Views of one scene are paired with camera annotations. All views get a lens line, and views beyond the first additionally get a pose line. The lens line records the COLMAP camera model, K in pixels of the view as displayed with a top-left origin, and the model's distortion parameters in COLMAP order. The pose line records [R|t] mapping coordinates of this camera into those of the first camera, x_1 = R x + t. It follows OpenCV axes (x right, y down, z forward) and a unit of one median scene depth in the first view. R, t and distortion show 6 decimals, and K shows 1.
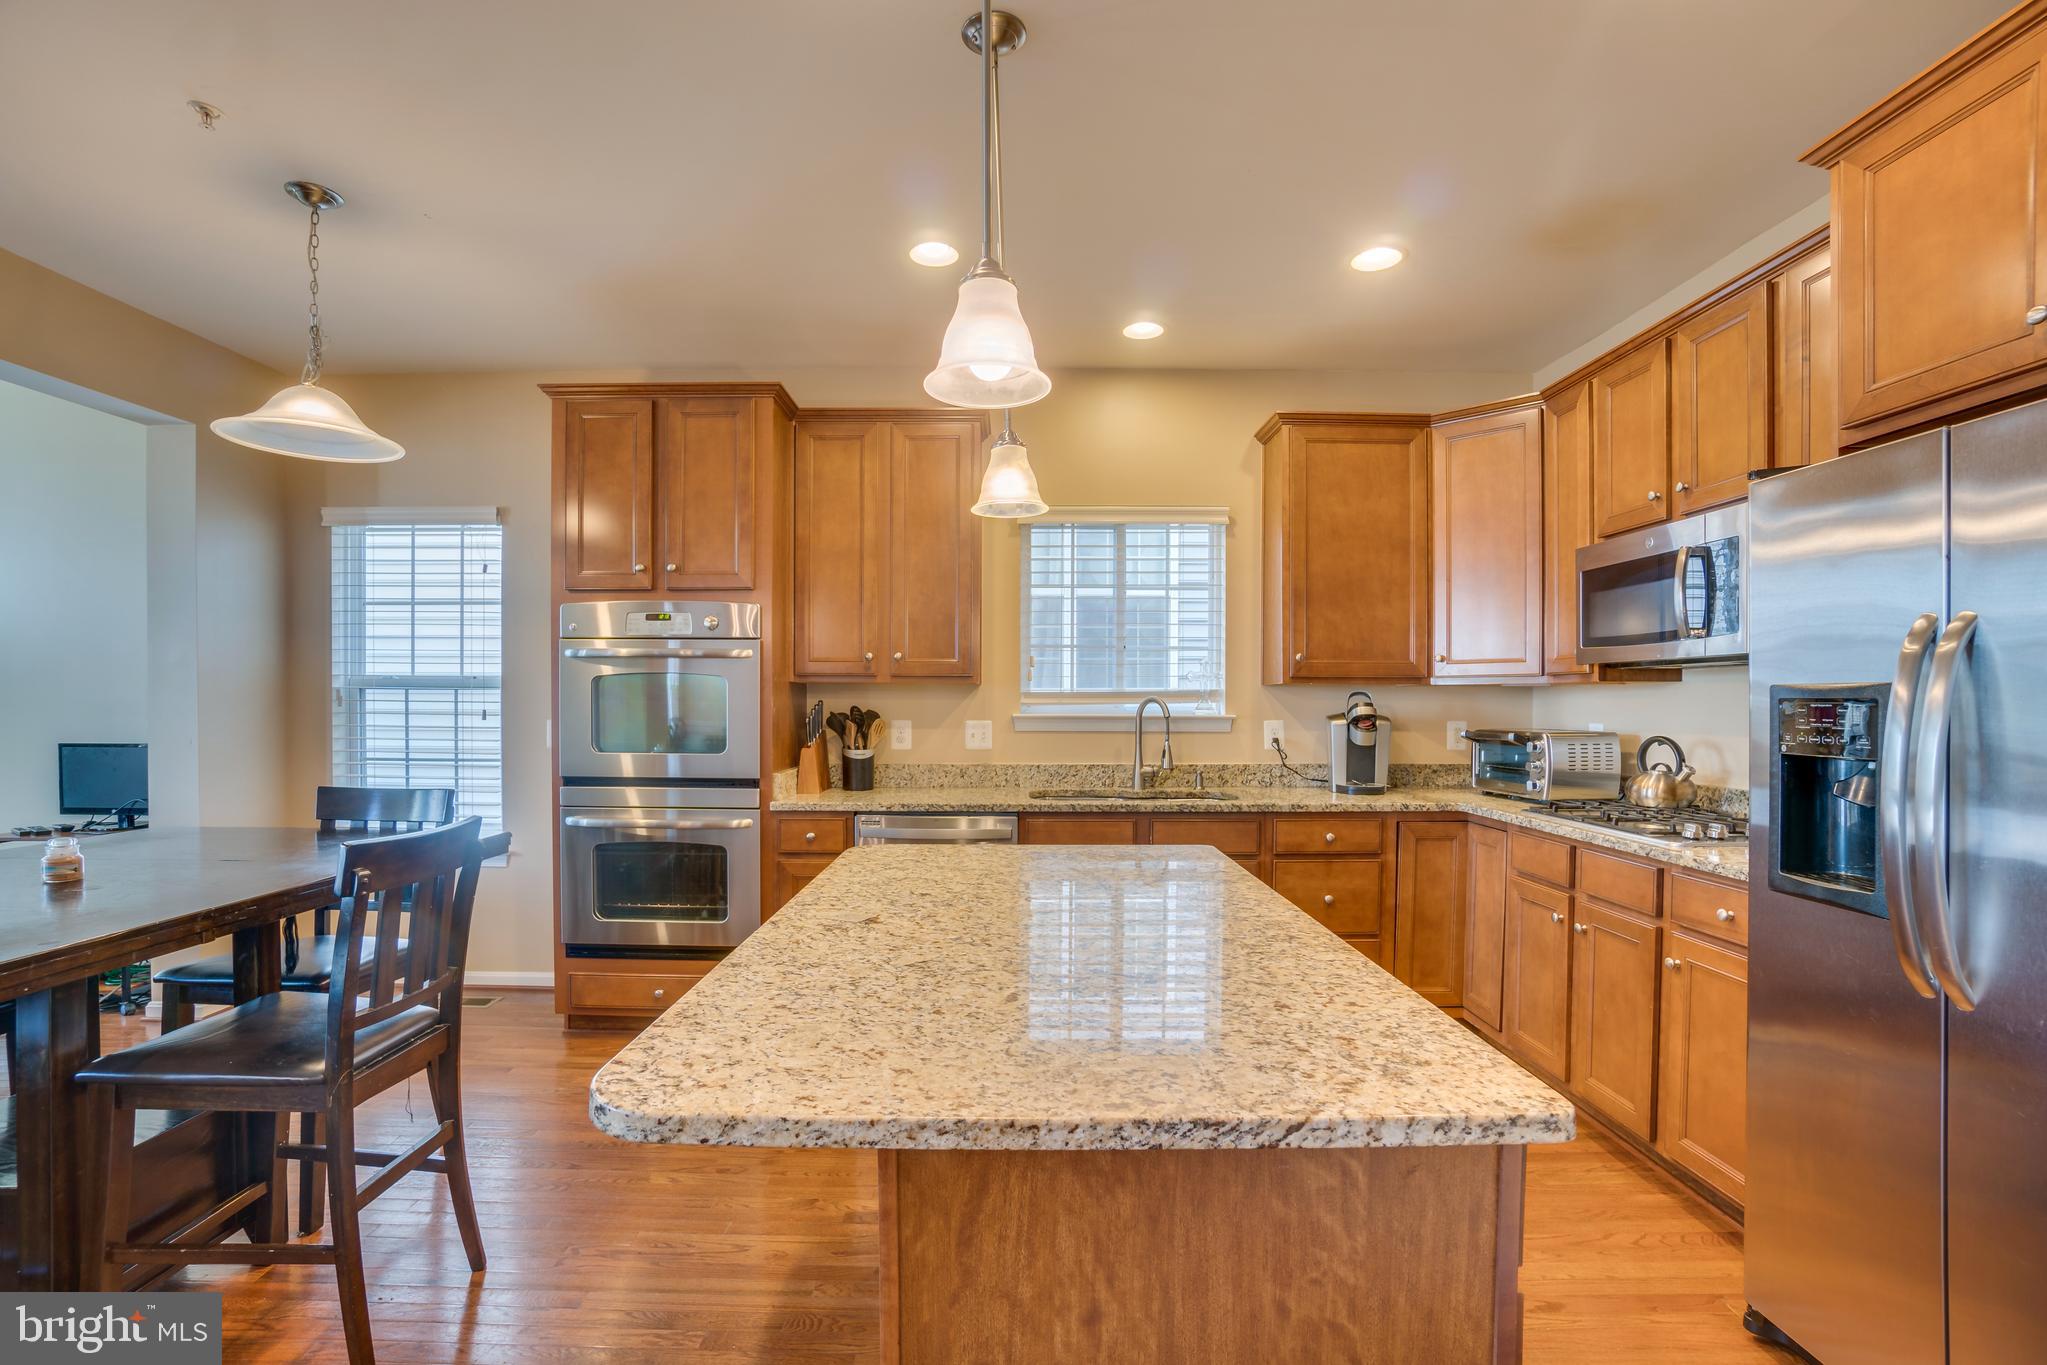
lens RADIAL K [[905.6, 0, 1012.6], [0, 905.6, 716.7], [0, 0, 1]] dist [-0.055078, 0.015496]
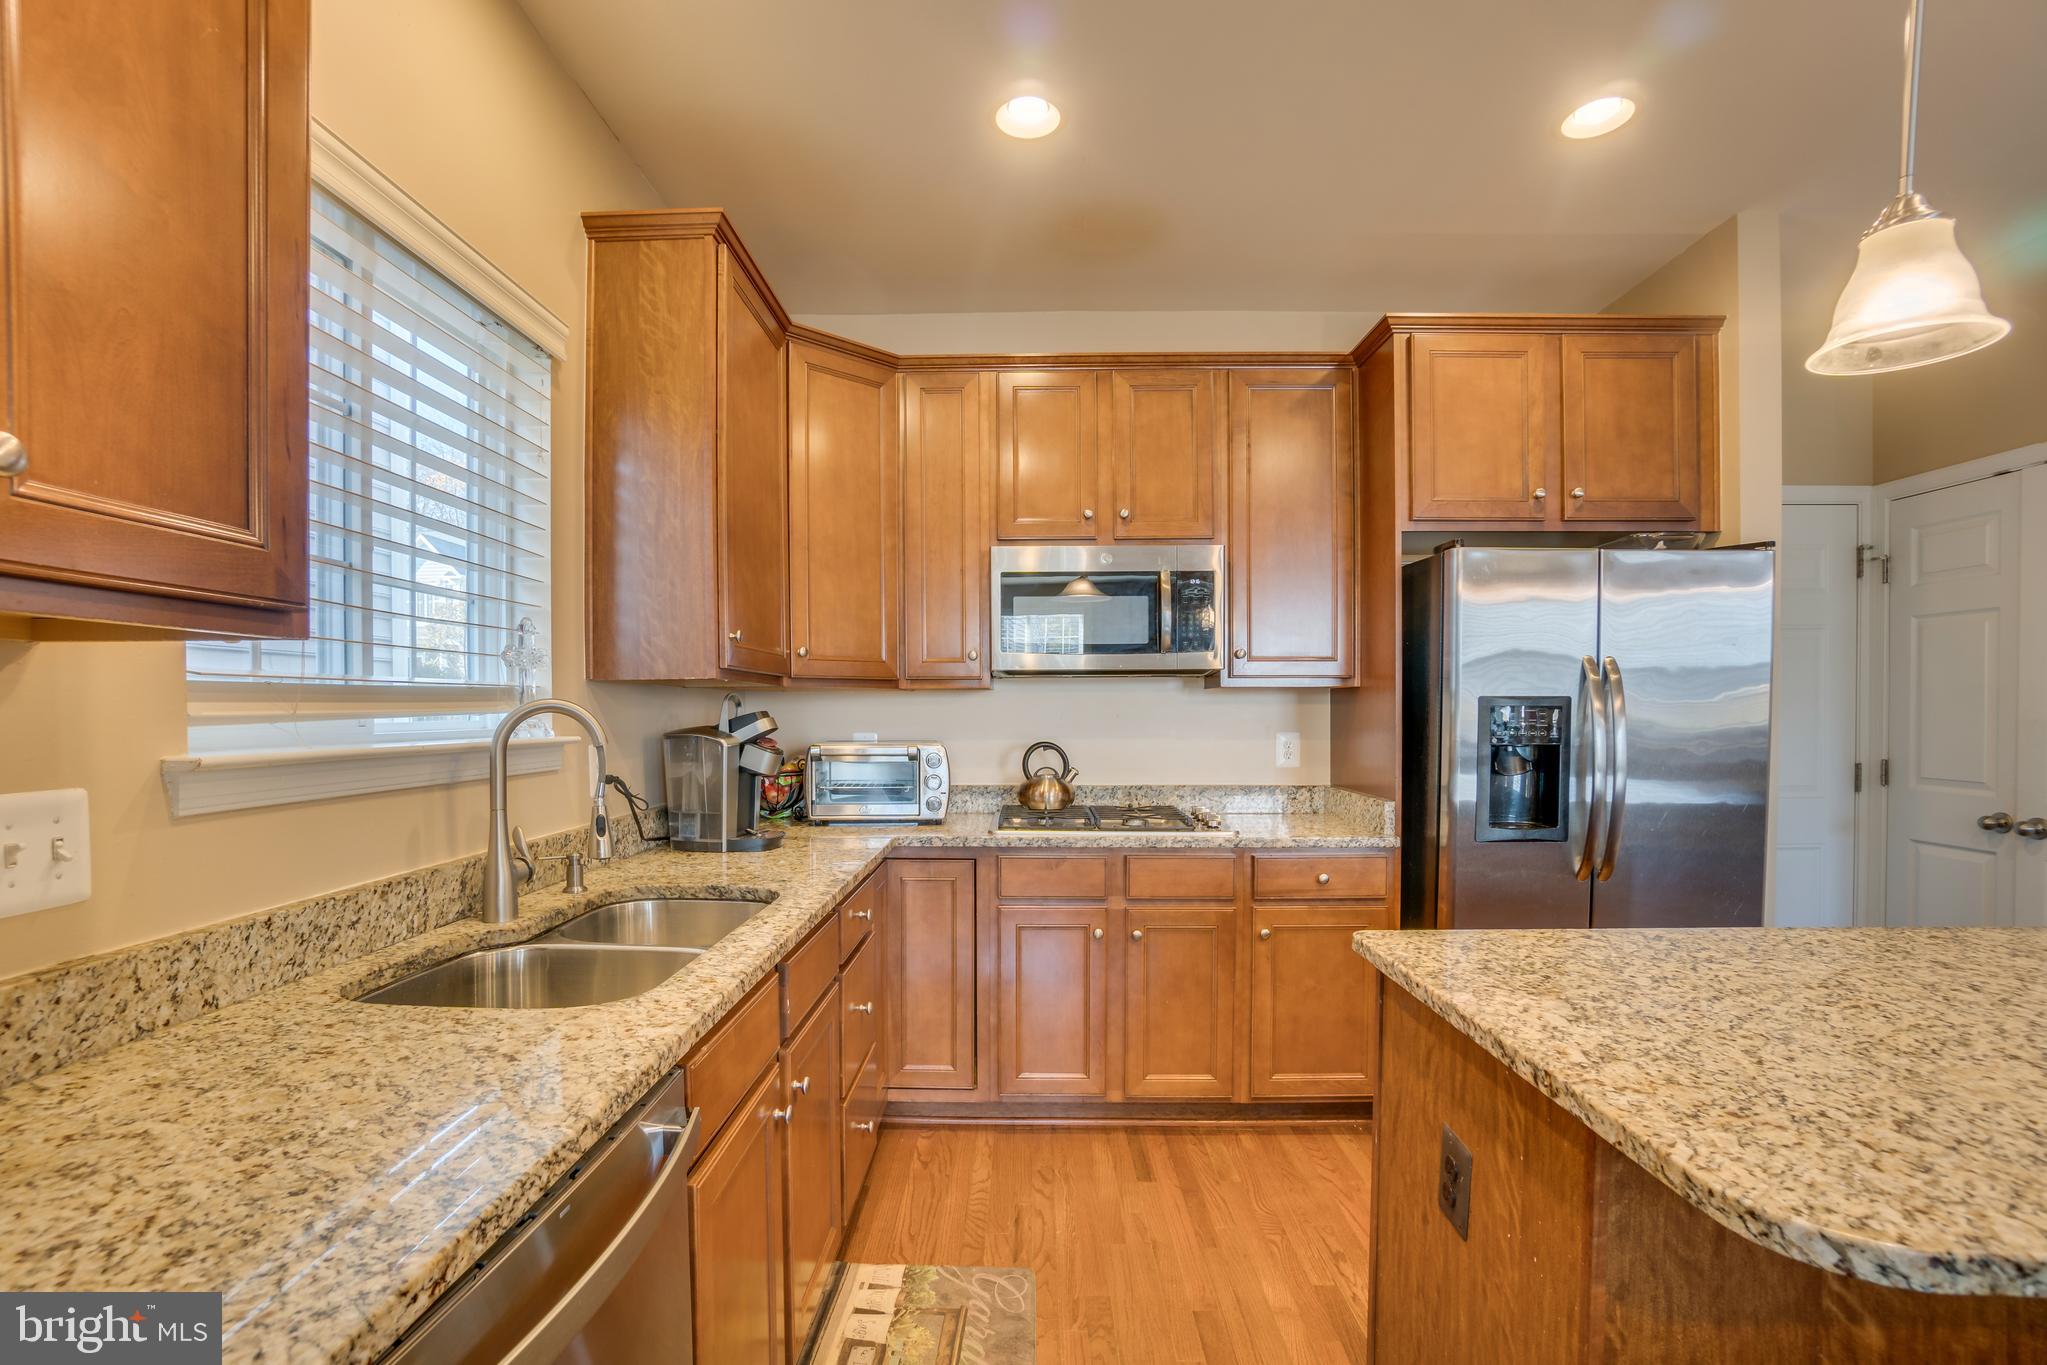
lens RADIAL K [[905.6, 0, 999.1], [0, 905.6, 737.9], [0, 0, 1]] dist [-0.055078, 0.015496]
pose [[0.033017, -0.028924, 0.999036, -0.309925], [0.018962, 0.999419, 0.028309, -0.012881], [-0.999275, 0.018010, 0.033547, 0.901363]]
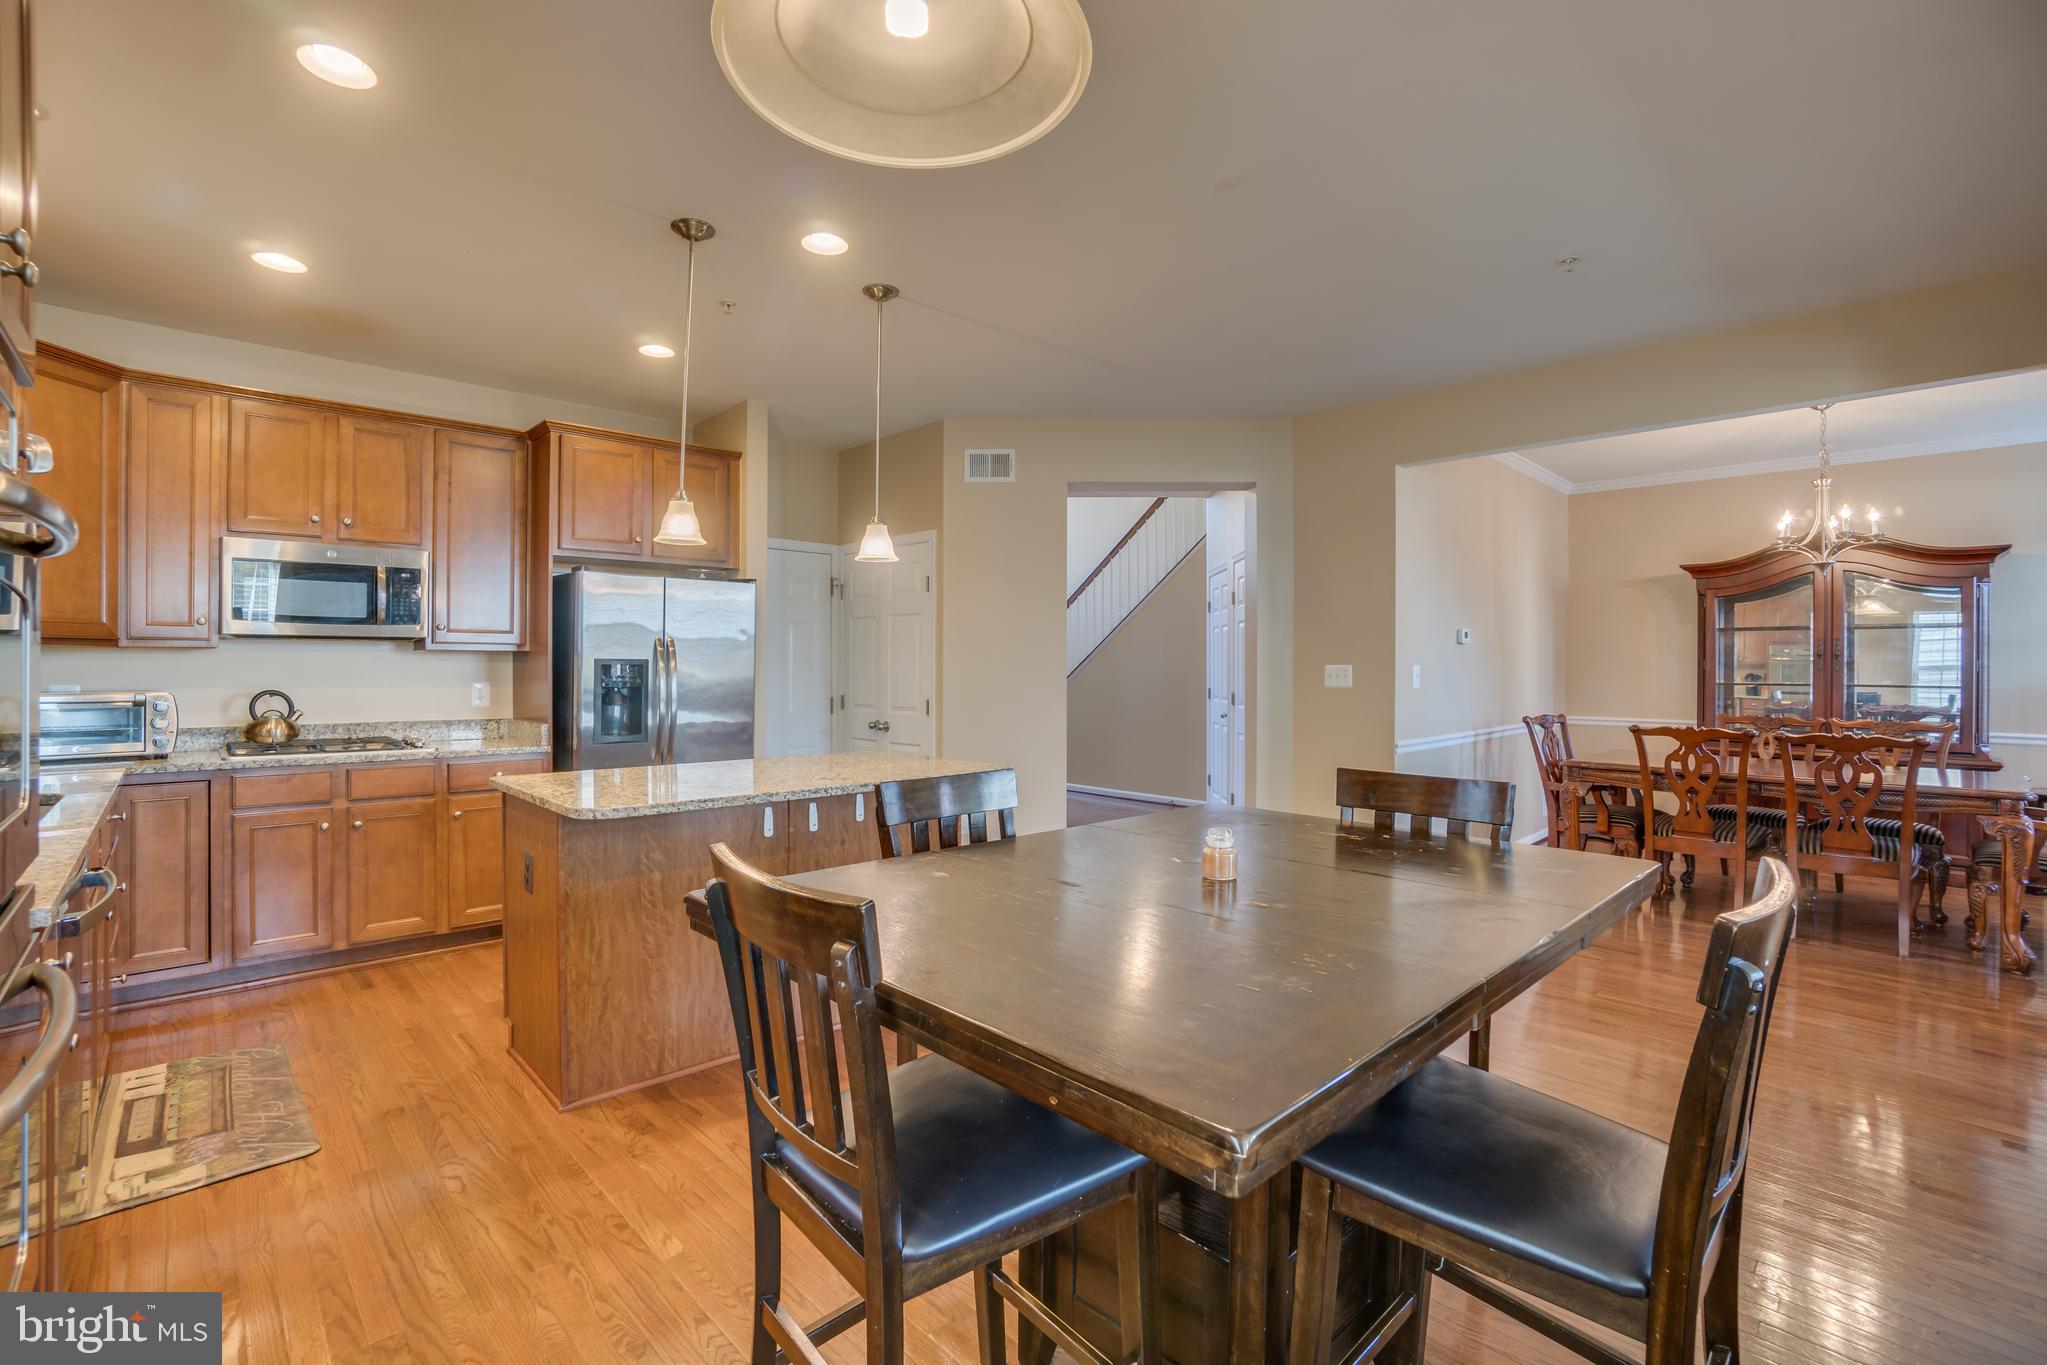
lens RADIAL K [[905.6, 0, 1010.0], [0, 905.6, 666.0], [0, 0, 1]] dist [-0.055078, 0.015496]
pose [[-0.690337, -0.001754, 0.723486, -0.894716], [0.007721, 0.999922, 0.009792, -0.017242], [-0.723447, 0.012345, -0.690270, 0.980122]]
